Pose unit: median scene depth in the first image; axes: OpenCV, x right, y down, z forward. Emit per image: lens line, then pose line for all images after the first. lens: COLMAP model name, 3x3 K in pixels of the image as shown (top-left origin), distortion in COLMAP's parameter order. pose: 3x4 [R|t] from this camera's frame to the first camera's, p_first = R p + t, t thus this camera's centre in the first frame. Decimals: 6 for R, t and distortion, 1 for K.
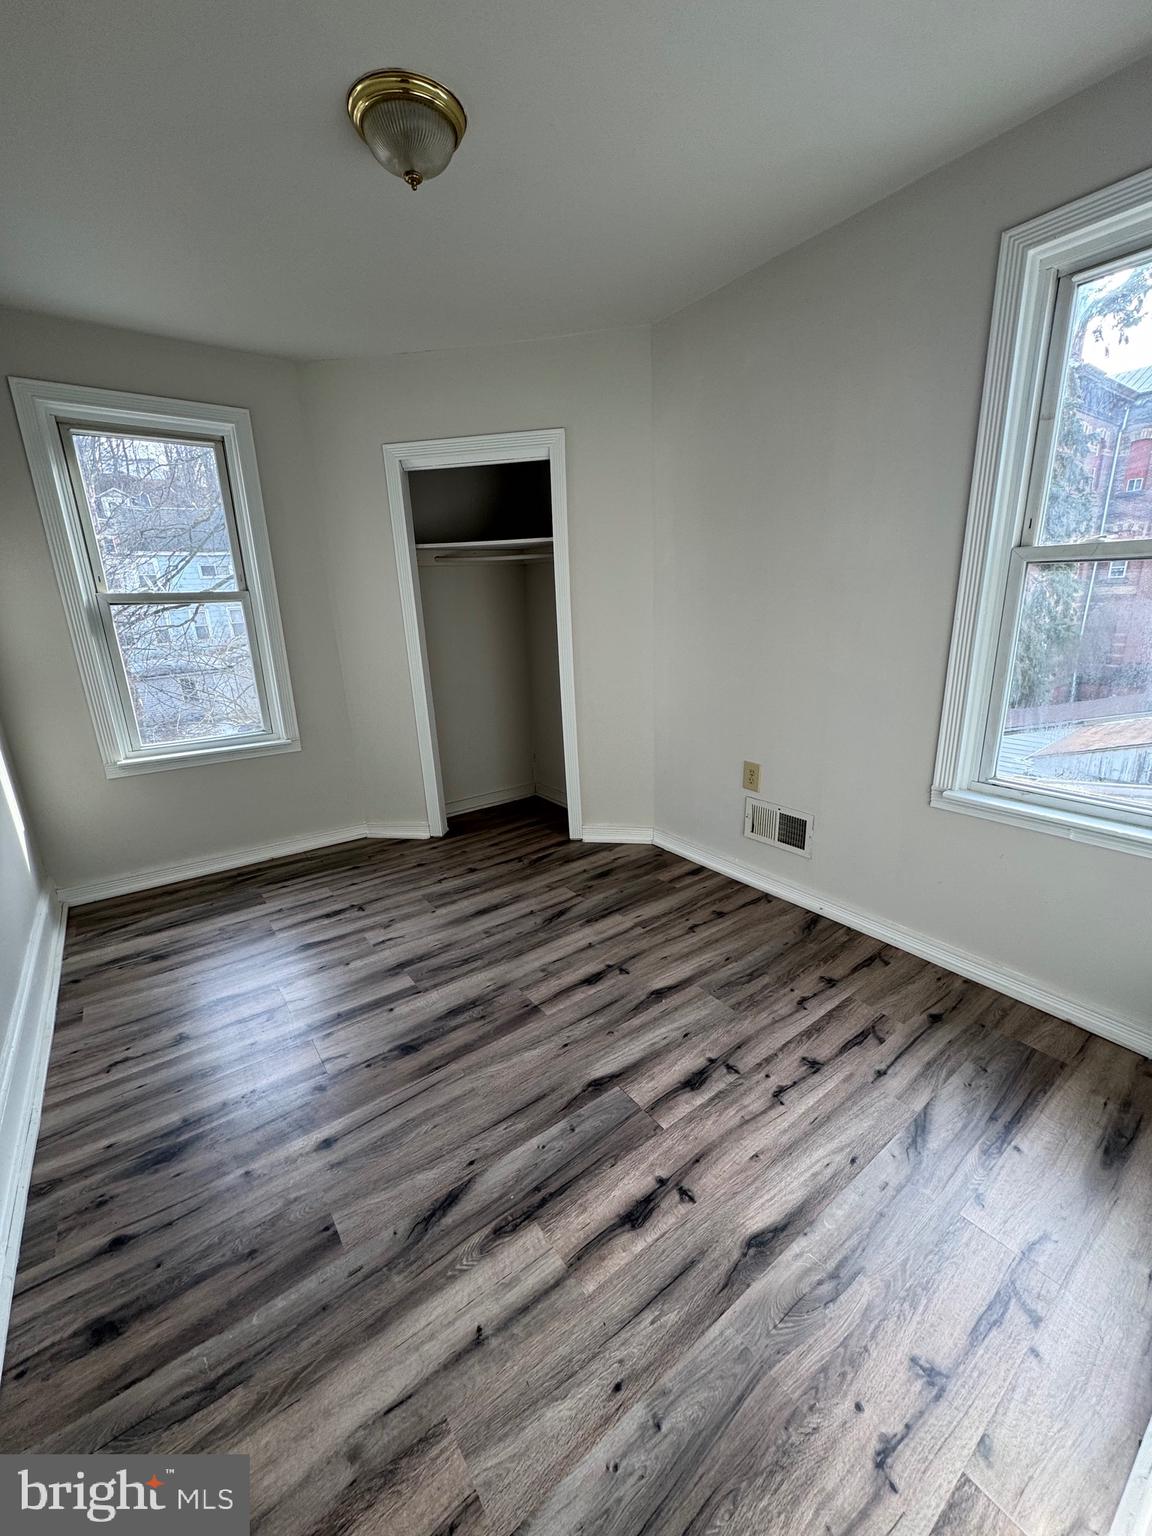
lens RADIAL K [[612.8, 0, 583.6], [0, 612.8, 772.3], [0, 0, 1]] dist [0.006058, 0.000164]
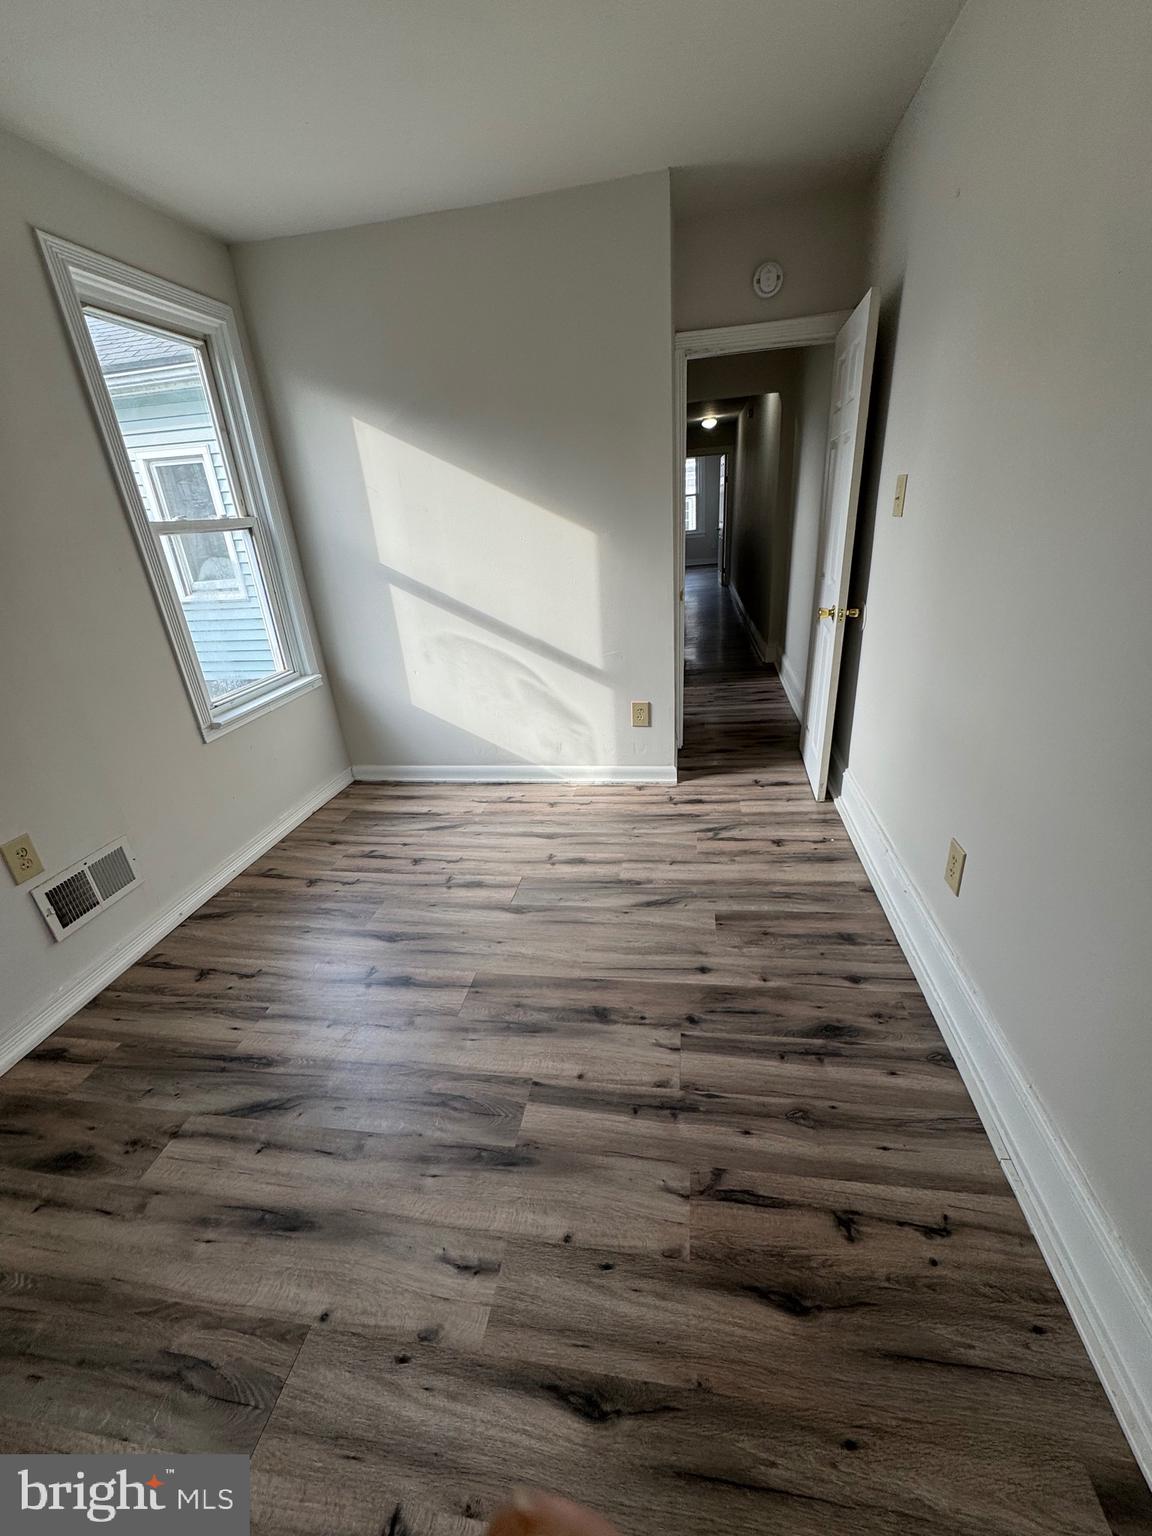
lens RADIAL K [[622.5, 0, 576.0], [0, 622.5, 768.0], [0, 0, 1]] dist [-0.001800, 0.000009]
pose [[-0.685686, -0.197635, 0.700554, -0.847161], [0.299872, 0.800270, 0.519274, -0.348949], [-0.663259, 0.566135, -0.489468, 1.275669]]
